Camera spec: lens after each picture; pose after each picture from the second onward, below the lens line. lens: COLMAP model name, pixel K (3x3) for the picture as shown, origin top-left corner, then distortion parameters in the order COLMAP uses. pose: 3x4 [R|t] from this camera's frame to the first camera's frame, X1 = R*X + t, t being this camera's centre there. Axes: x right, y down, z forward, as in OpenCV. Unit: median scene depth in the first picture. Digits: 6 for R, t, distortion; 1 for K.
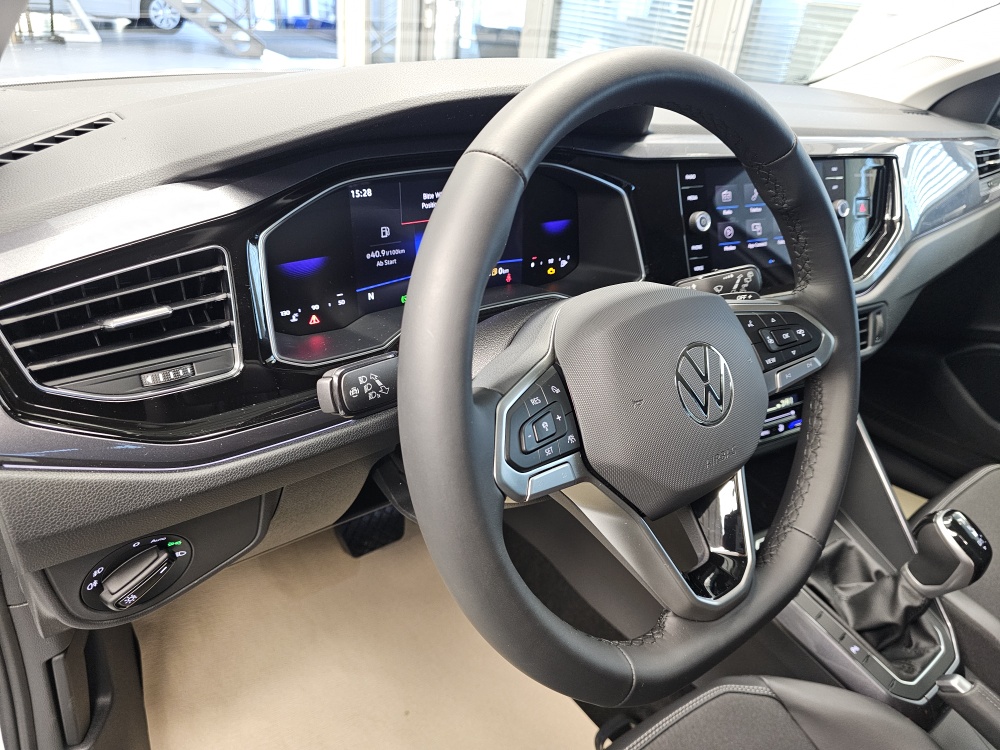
lens RADIAL K [[678.6, 0, 496.1], [0, 678.6, 372.0], [0, 0, 1]] dist [0.058560, -0.061245]
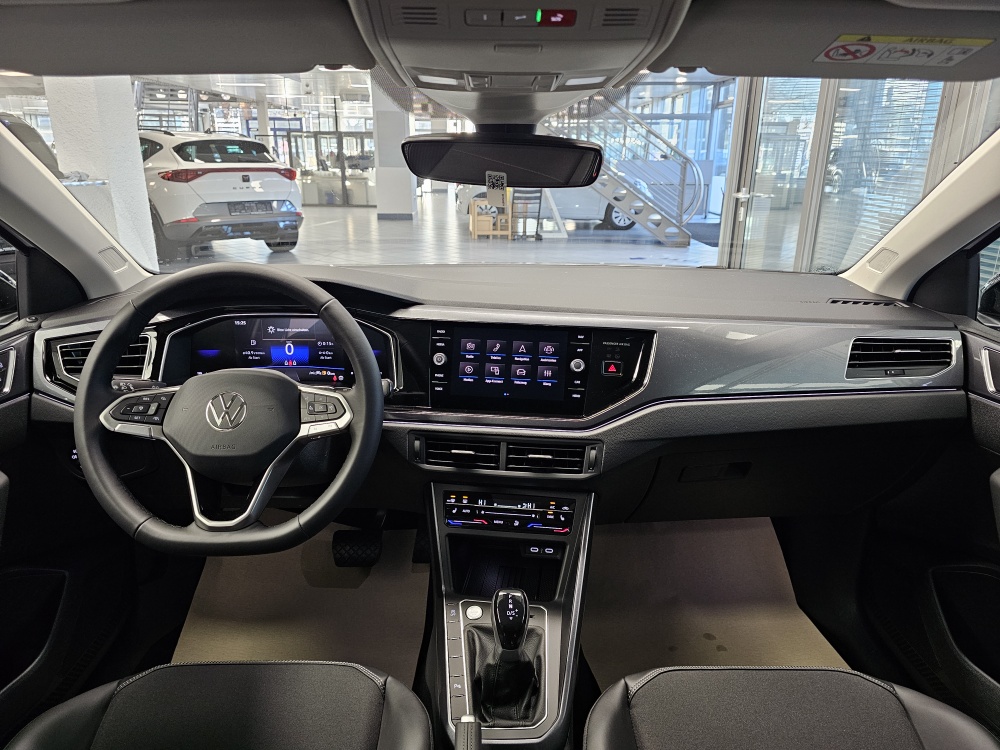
lens RADIAL K [[678.6, 0, 496.1], [0, 678.6, 372.0], [0, 0, 1]] dist [0.058560, -0.061245]
pose [[0.788865, 0.094378, -0.607276, 1.346250], [-0.238811, 0.957558, -0.161406, 0.027311], [0.566269, 0.272352, 0.777923, -0.118098]]
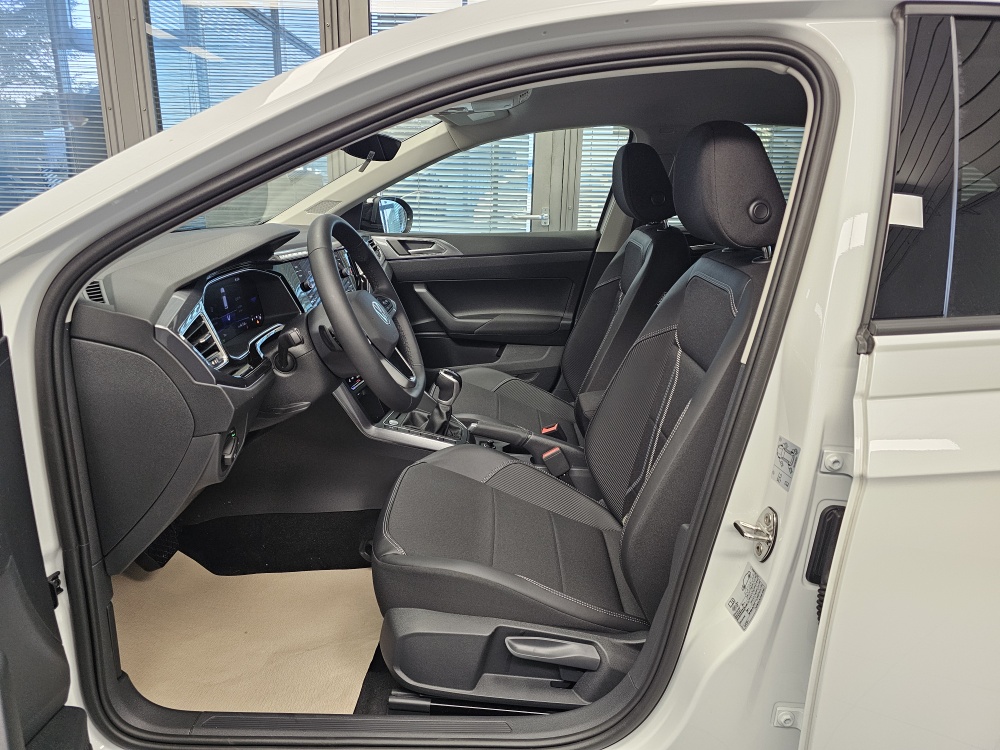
lens RADIAL K [[678.6, 0, 496.1], [0, 678.6, 372.0], [0, 0, 1]] dist [0.058560, -0.061245]
pose [[0.613872, -0.297829, 0.731067, -1.010290], [0.426996, 0.904200, 0.009816, 0.268121], [-0.663954, 0.306137, 0.682235, -0.798963]]
